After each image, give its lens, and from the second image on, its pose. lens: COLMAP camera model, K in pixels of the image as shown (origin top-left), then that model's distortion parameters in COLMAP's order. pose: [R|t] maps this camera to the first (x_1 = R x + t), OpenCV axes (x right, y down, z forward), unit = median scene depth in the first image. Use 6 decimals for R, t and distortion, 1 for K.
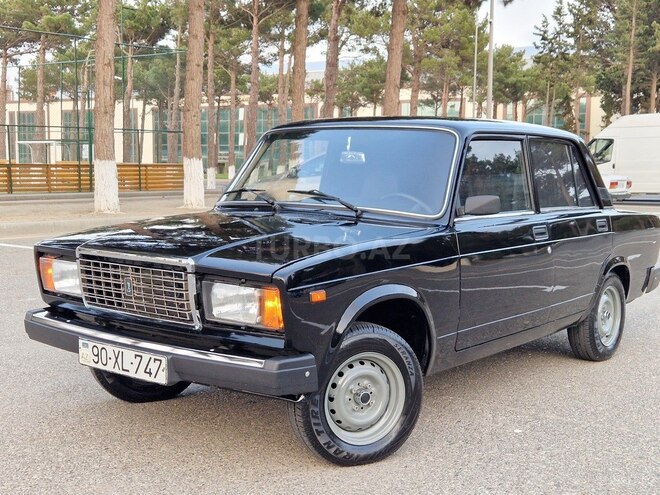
lens RADIAL K [[951.9, 0, 330.7], [0, 951.9, 189.5], [0, 0, 1]] dist [0.110892, -0.146270]
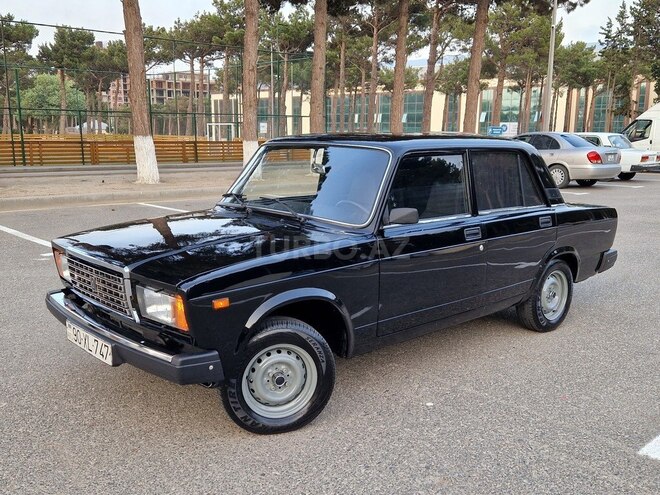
lens RADIAL K [[688.4, 0, 325.9], [0, 688.4, 218.4], [0, 0, 1]] dist [0.113827, -0.183210]
pose [[0.985230, 0.017162, -0.170374, 0.161121], [-0.001187, 0.995626, 0.093423, -0.045984], [0.171232, -0.091841, 0.980941, 0.114370]]
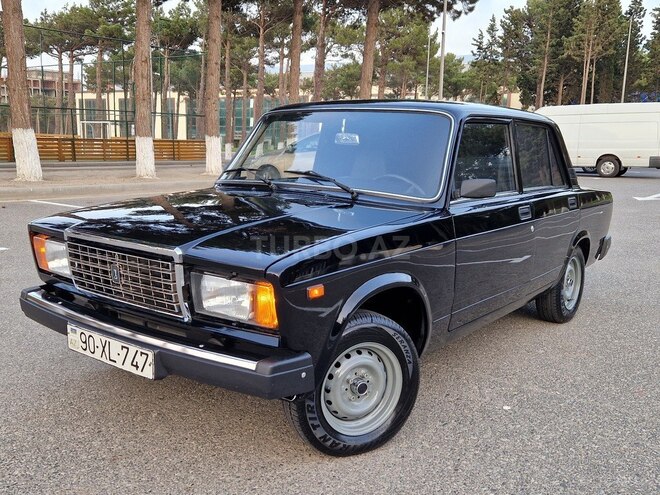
lens RADIAL K [[688.4, 0, 325.9], [0, 688.4, 218.4], [0, 0, 1]] dist [0.113827, -0.183210]
pose [[0.999873, 0.009023, 0.013102, -0.007948], [-0.010092, 0.996419, 0.083950, -0.008801], [-0.012298, -0.084072, 0.996384, 0.210942]]
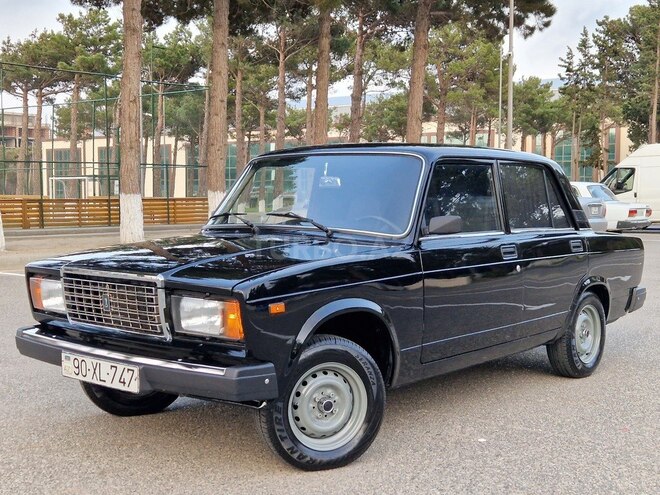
lens RADIAL K [[946.6, 0, 332.7], [0, 946.6, 186.5], [0, 0, 1]] dist [0.116434, -0.142866]
pose [[0.999399, -0.011052, -0.032852, 0.053050], [0.009776, 0.999201, -0.038748, 0.010533], [0.033254, 0.038403, 0.998709, -0.042872]]
